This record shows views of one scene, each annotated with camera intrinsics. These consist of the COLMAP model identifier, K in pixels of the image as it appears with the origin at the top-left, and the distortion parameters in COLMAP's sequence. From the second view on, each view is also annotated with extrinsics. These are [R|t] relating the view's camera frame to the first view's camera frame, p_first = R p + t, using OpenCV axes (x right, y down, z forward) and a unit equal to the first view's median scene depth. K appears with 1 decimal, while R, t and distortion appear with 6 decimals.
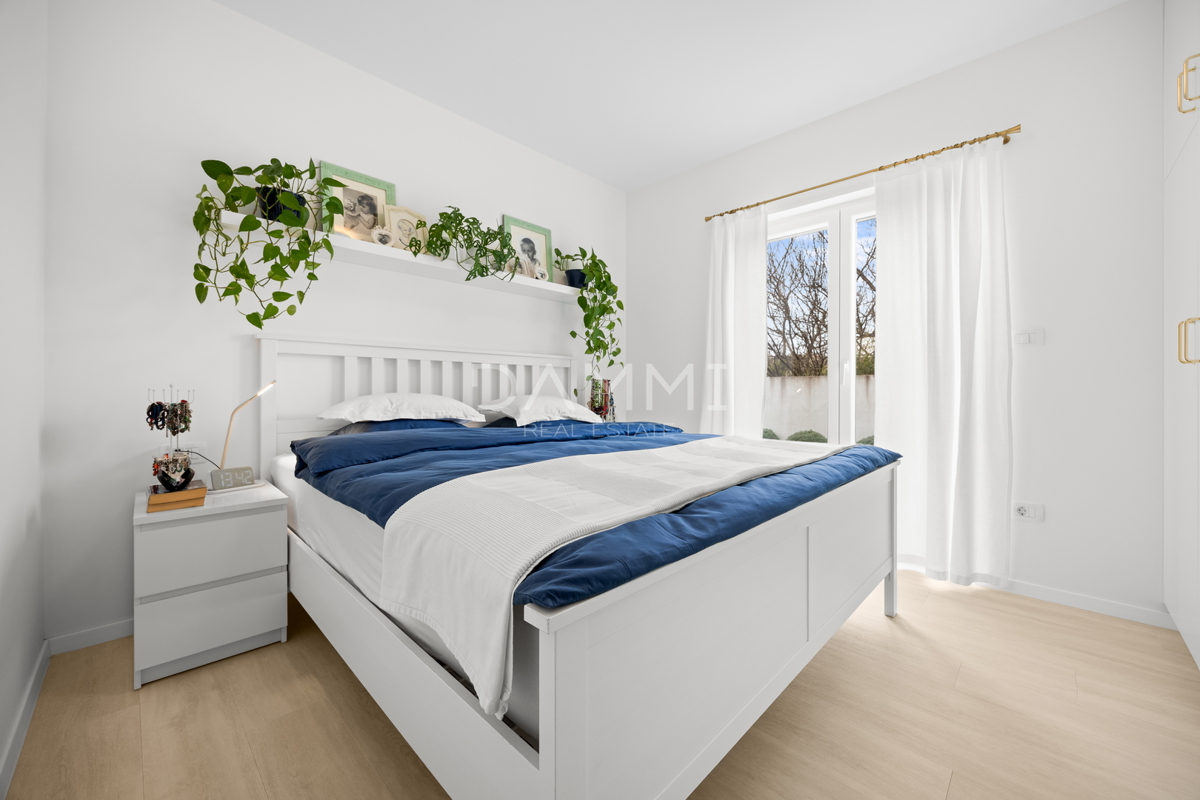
lens RADIAL K [[463.2, 0, 605.3], [0, 463.2, 394.1], [0, 0, 1]] dist [-0.000667, -0.000299]
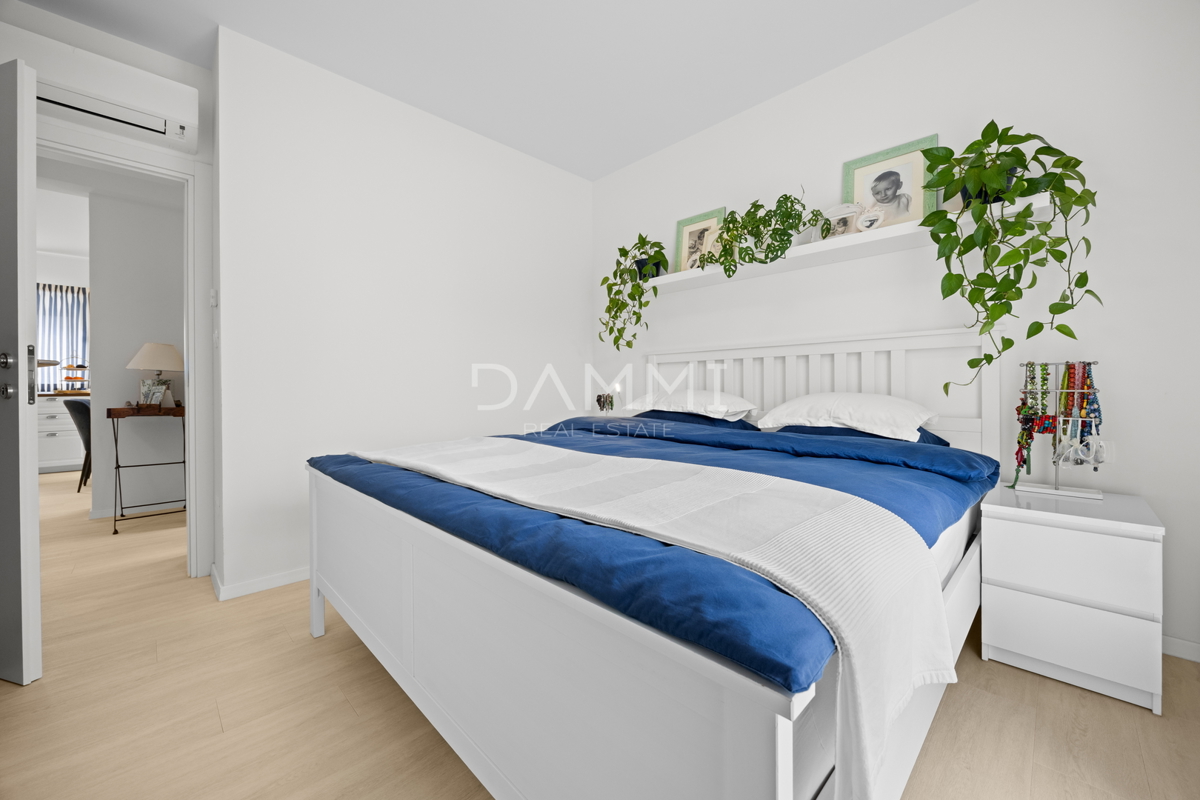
lens RADIAL K [[463.2, 0, 605.5], [0, 463.2, 392.4], [0, 0, 1]] dist [-0.000667, -0.000299]
pose [[-0.019544, 0.003156, -0.999804, 0.678723], [-0.006032, 0.999976, 0.003275, 0.001735], [0.999791, 0.006094, -0.019524, 0.719324]]
